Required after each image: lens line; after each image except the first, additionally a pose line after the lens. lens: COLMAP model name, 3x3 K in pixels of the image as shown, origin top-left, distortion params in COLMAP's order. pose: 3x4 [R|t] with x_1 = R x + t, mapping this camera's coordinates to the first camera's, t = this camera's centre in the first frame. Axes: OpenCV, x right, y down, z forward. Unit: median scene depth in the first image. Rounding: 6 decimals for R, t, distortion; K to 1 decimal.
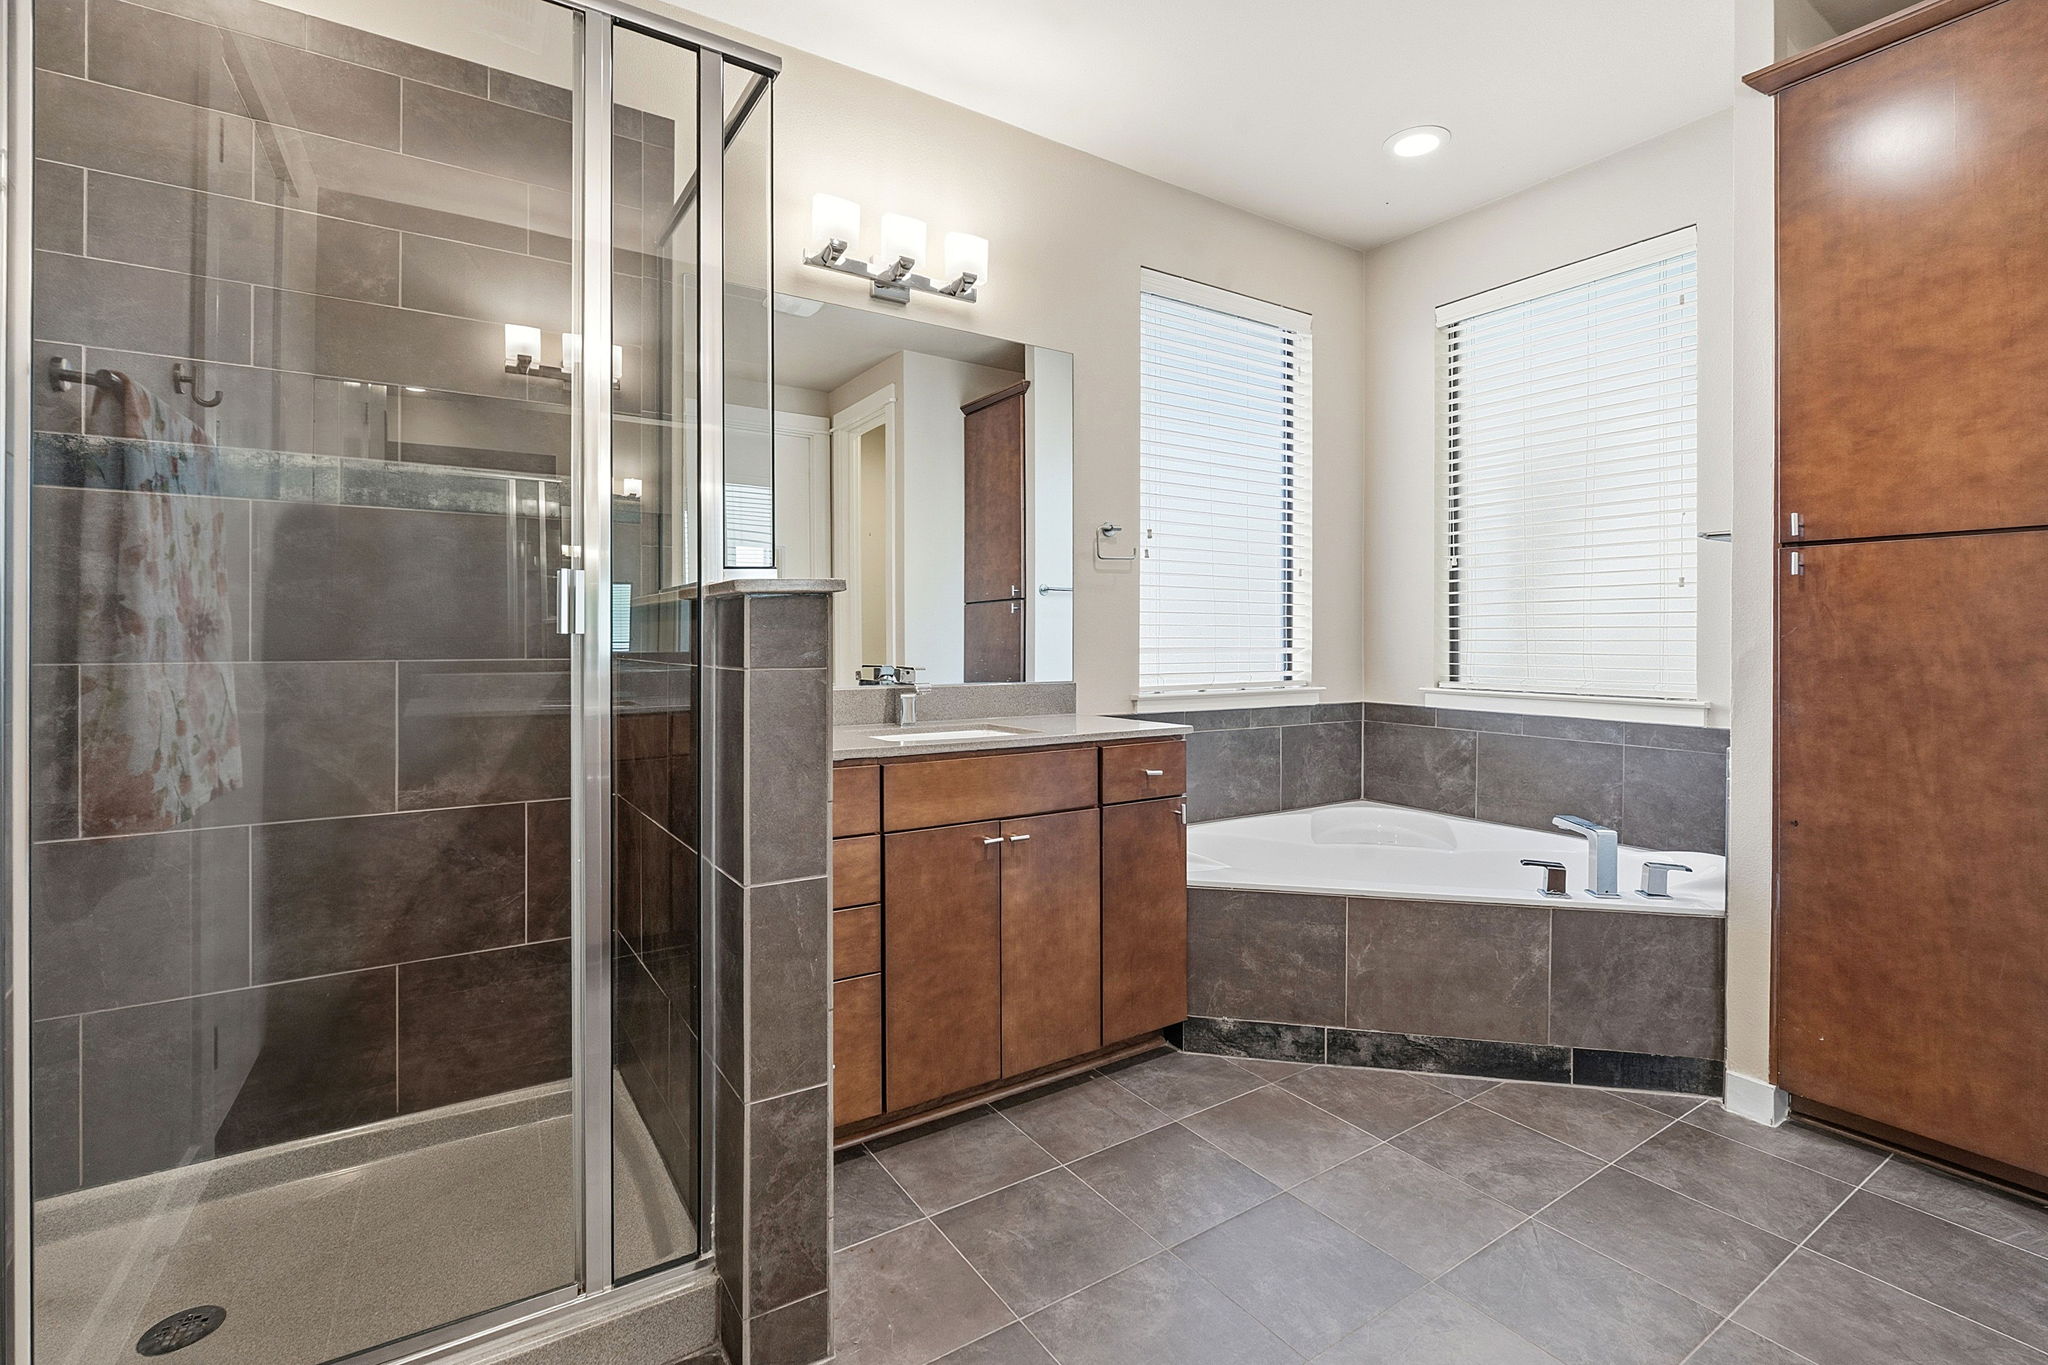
lens RADIAL K [[924.3, 0, 1028.6], [0, 924.3, 639.8], [0, 0, 1]] dist [-0.007636, 0.001050]
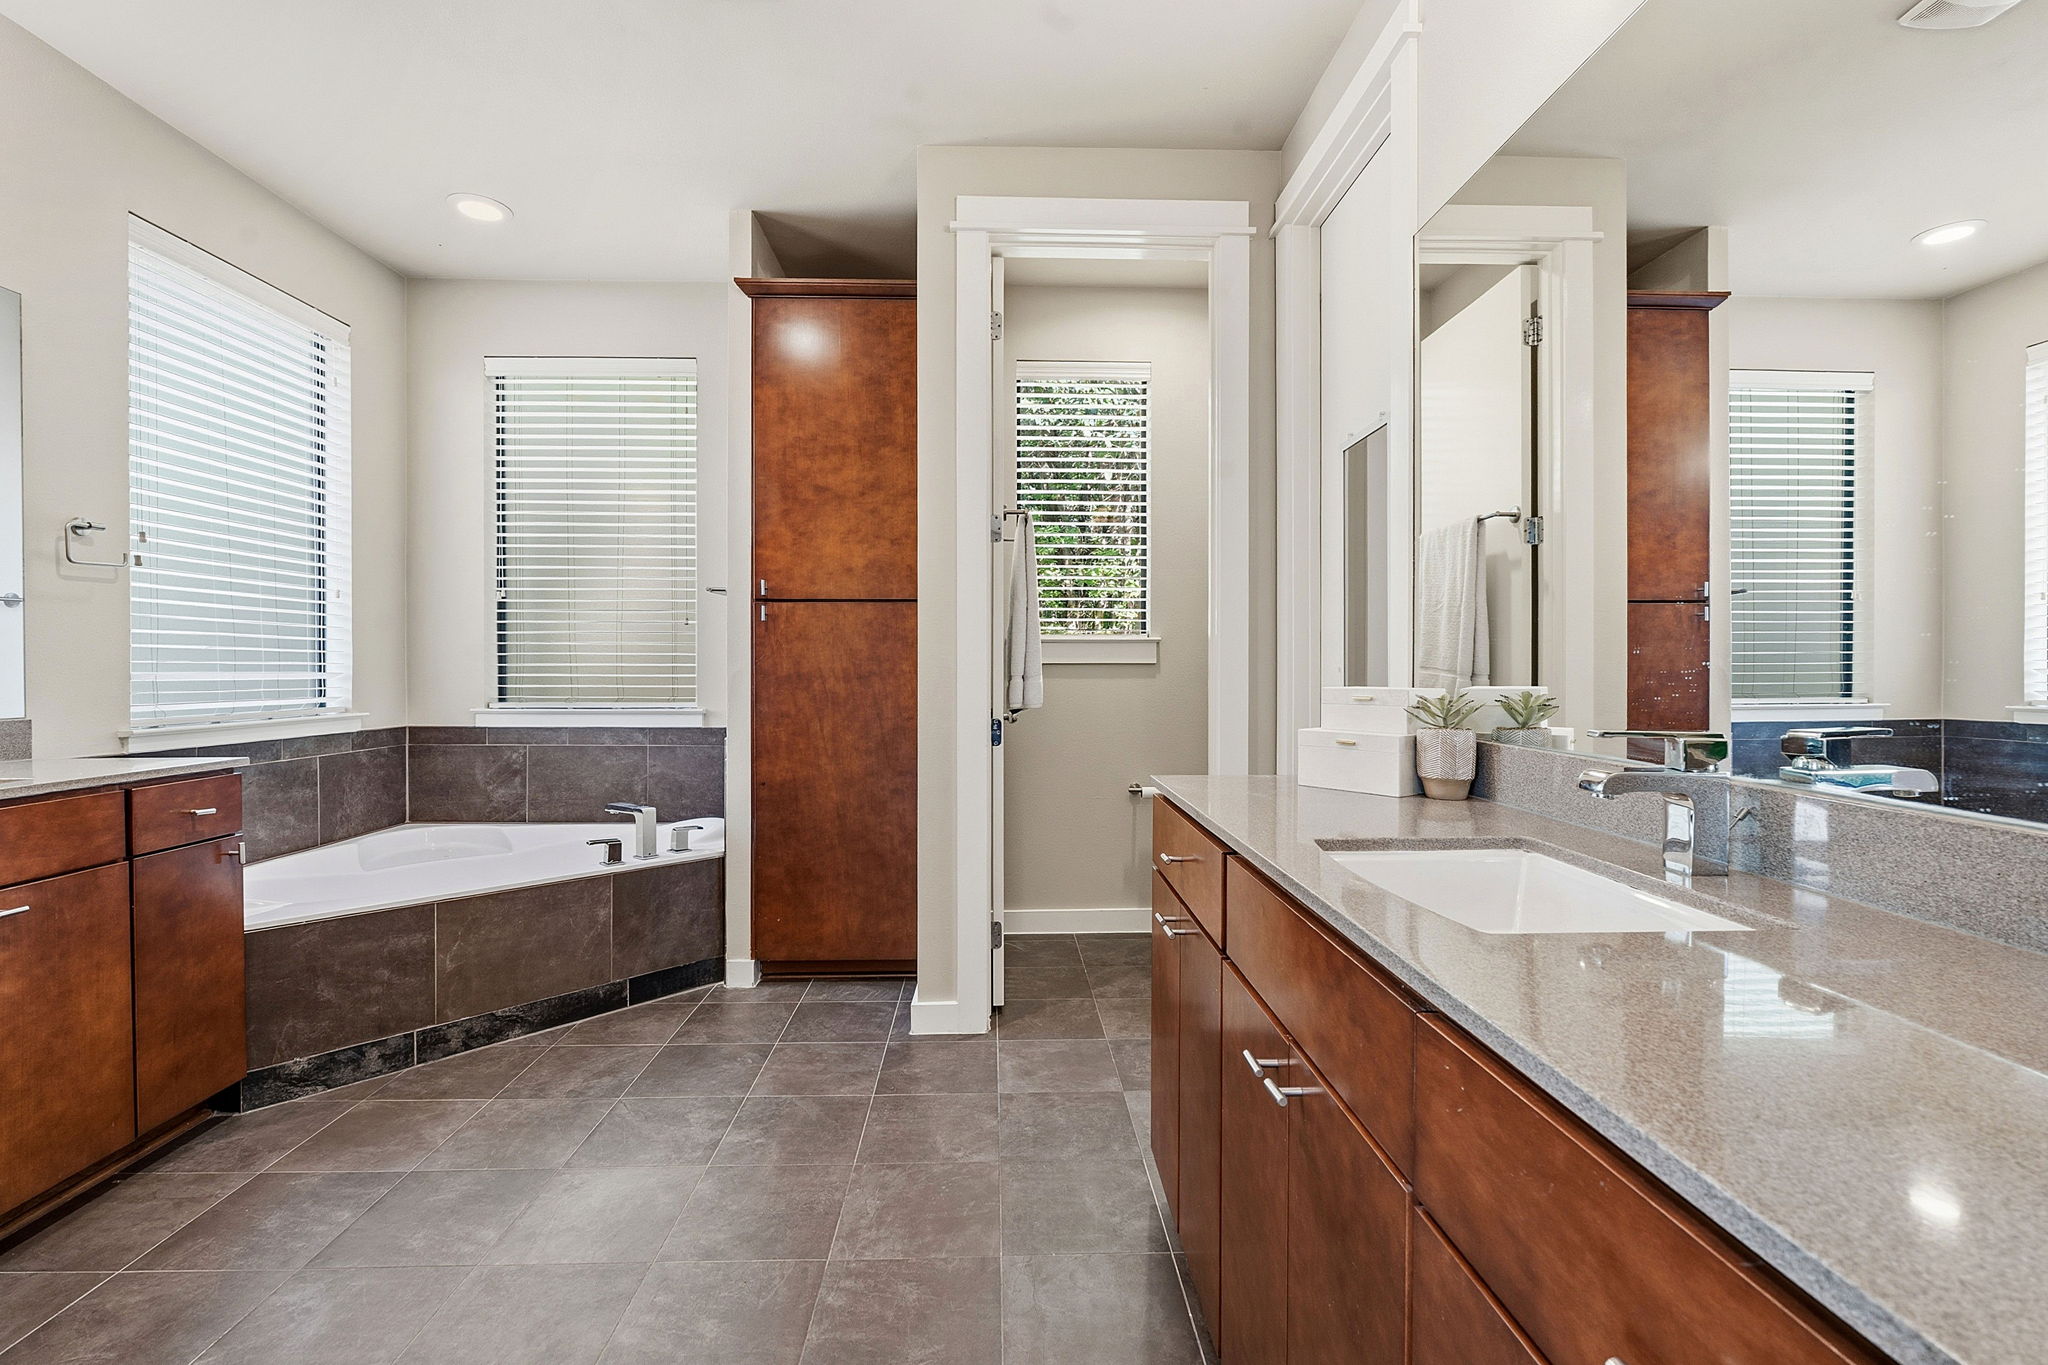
lens RADIAL K [[902.2, 0, 1035.1], [0, 902.2, 666.8], [0, 0, 1]] dist [-0.002114, -0.000036]
pose [[0.510617, -0.002534, 0.859804, -0.208463], [0.001864, 0.999997, 0.001840, 0.003514], [-0.859806, 0.000663, 0.510620, -0.141191]]
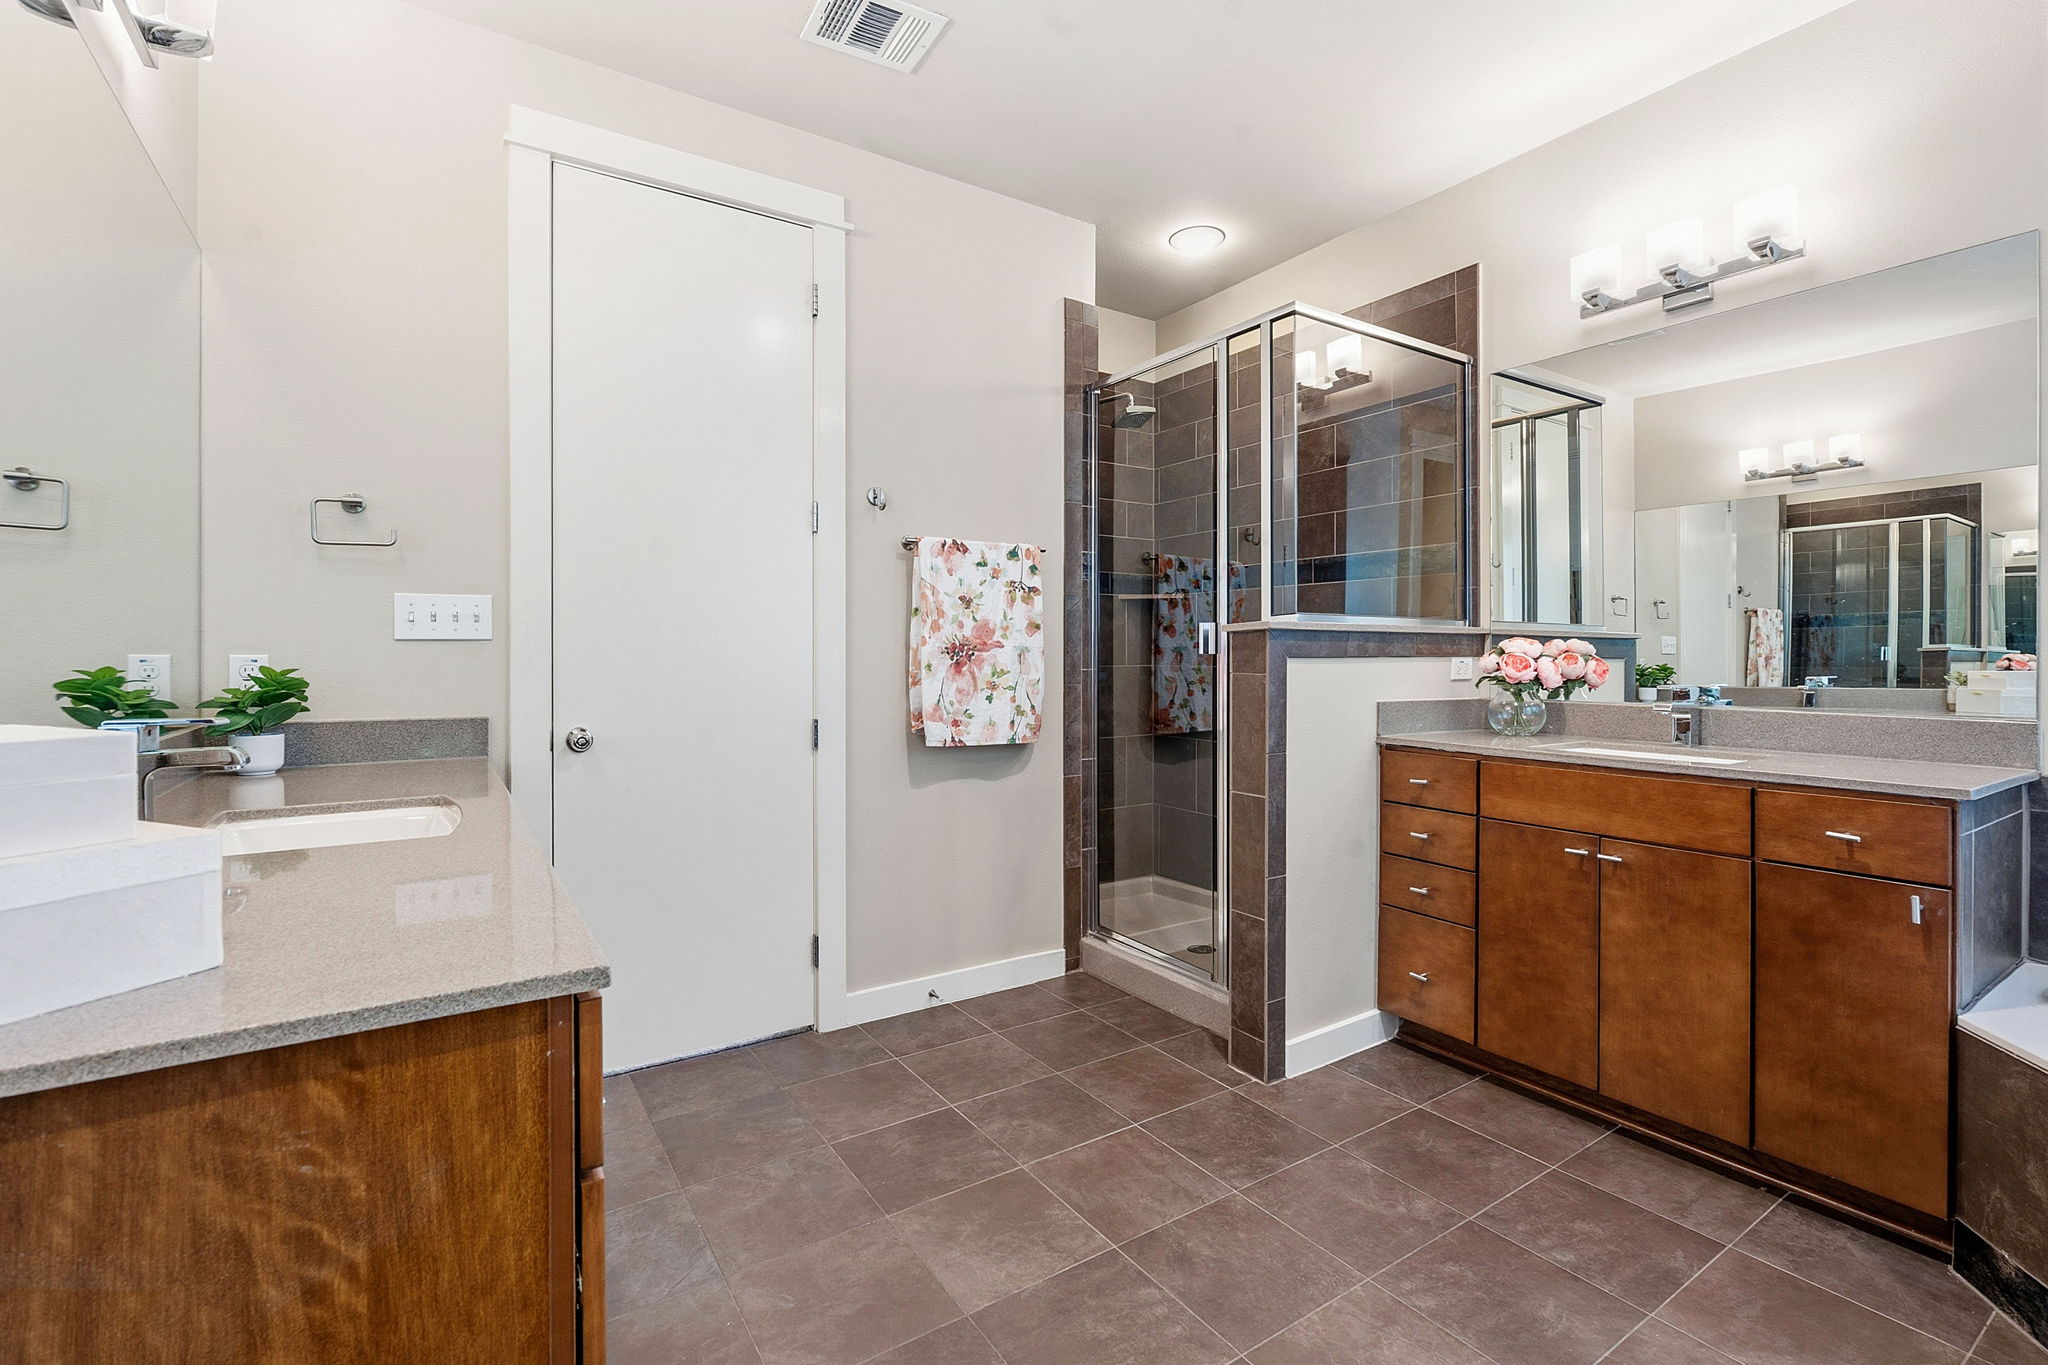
lens RADIAL K [[924.3, 0, 1028.6], [0, 924.3, 639.8], [0, 0, 1]] dist [-0.007636, 0.001050]
pose [[-0.000305, -0.012660, -0.999920, 0.900509], [0.002179, 0.999917, -0.012661, -0.007994], [0.999998, -0.002183, -0.000277, 0.345930]]
